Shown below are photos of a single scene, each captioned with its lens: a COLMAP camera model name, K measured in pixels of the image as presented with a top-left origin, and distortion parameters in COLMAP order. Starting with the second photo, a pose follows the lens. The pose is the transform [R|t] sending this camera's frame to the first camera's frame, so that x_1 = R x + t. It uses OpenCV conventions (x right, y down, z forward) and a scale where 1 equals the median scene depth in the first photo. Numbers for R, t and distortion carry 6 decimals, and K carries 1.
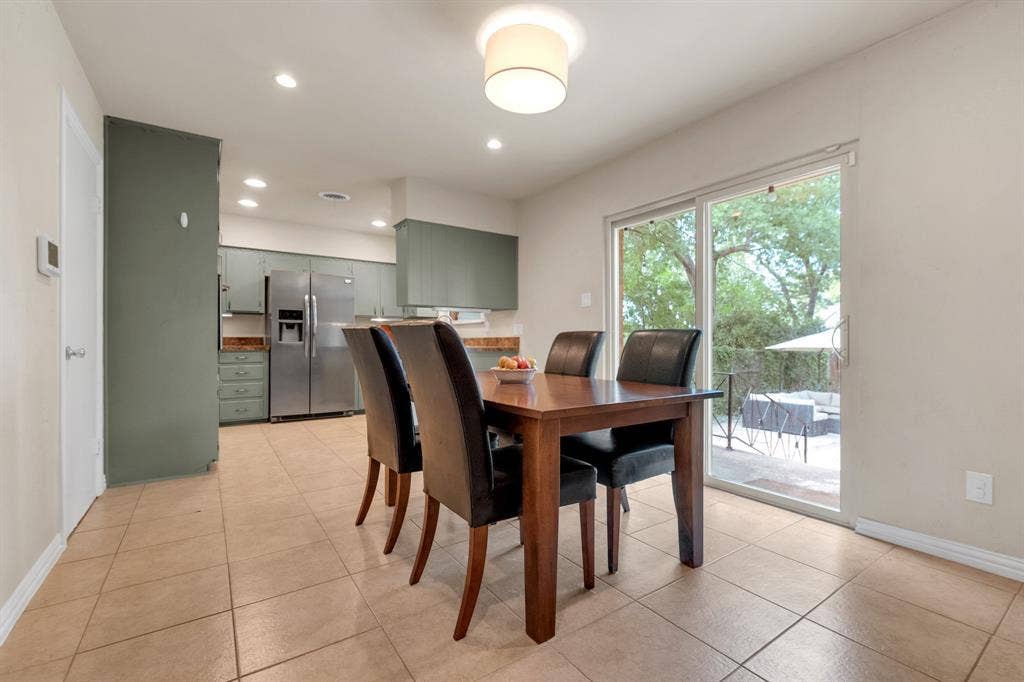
lens RADIAL K [[448.5, 0, 509.6], [0, 448.5, 343.3], [0, 0, 1]] dist [-0.000464, -0.000267]
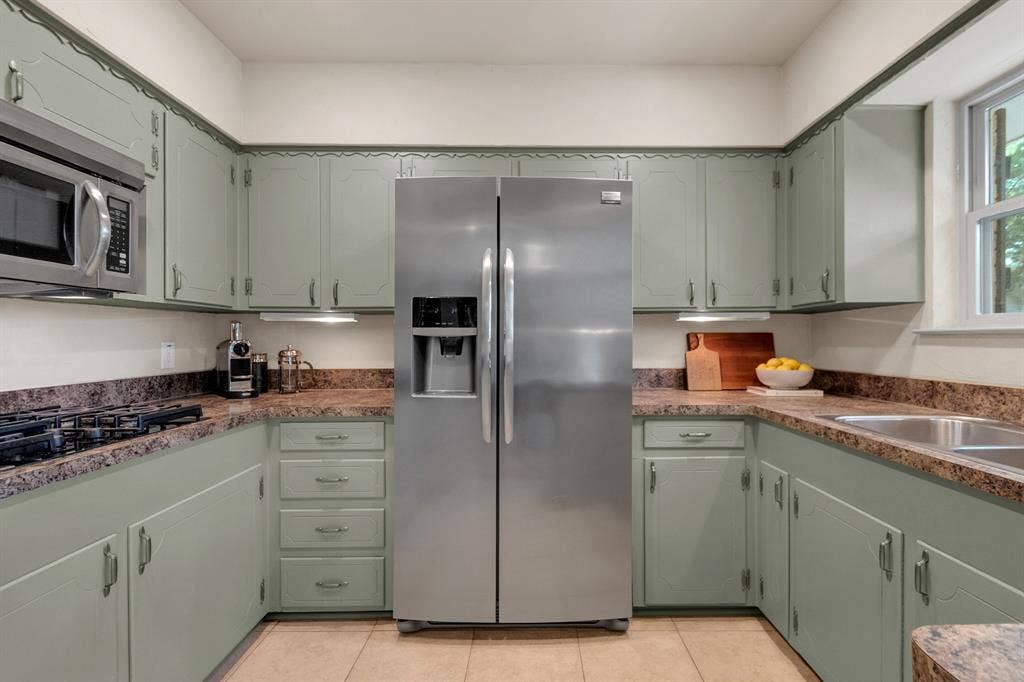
lens RADIAL K [[494.0, 0, 502.6], [0, 494.0, 343.5], [0, 0, 1]] dist [0.006545, -0.001289]
pose [[0.833722, -0.000717, -0.552183, -0.249918], [0.002245, 0.999995, 0.002092, -0.040590], [0.552179, -0.002984, 0.833720, 0.710736]]
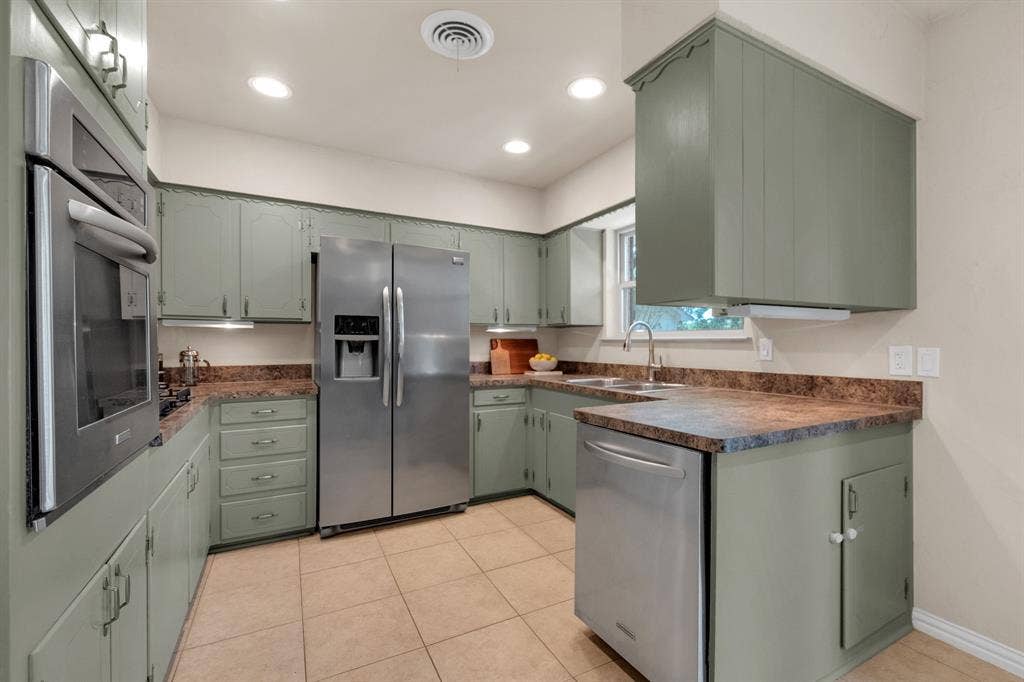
lens RADIAL K [[448.5, 0, 511.5], [0, 448.5, 344.2], [0, 0, 1]] dist [-0.000464, -0.000267]
pose [[0.991626, 0.000071, -0.129141, -0.243048], [0.000016, 1.000000, 0.000667, -0.041599], [0.129141, -0.000664, 0.991626, 0.506815]]
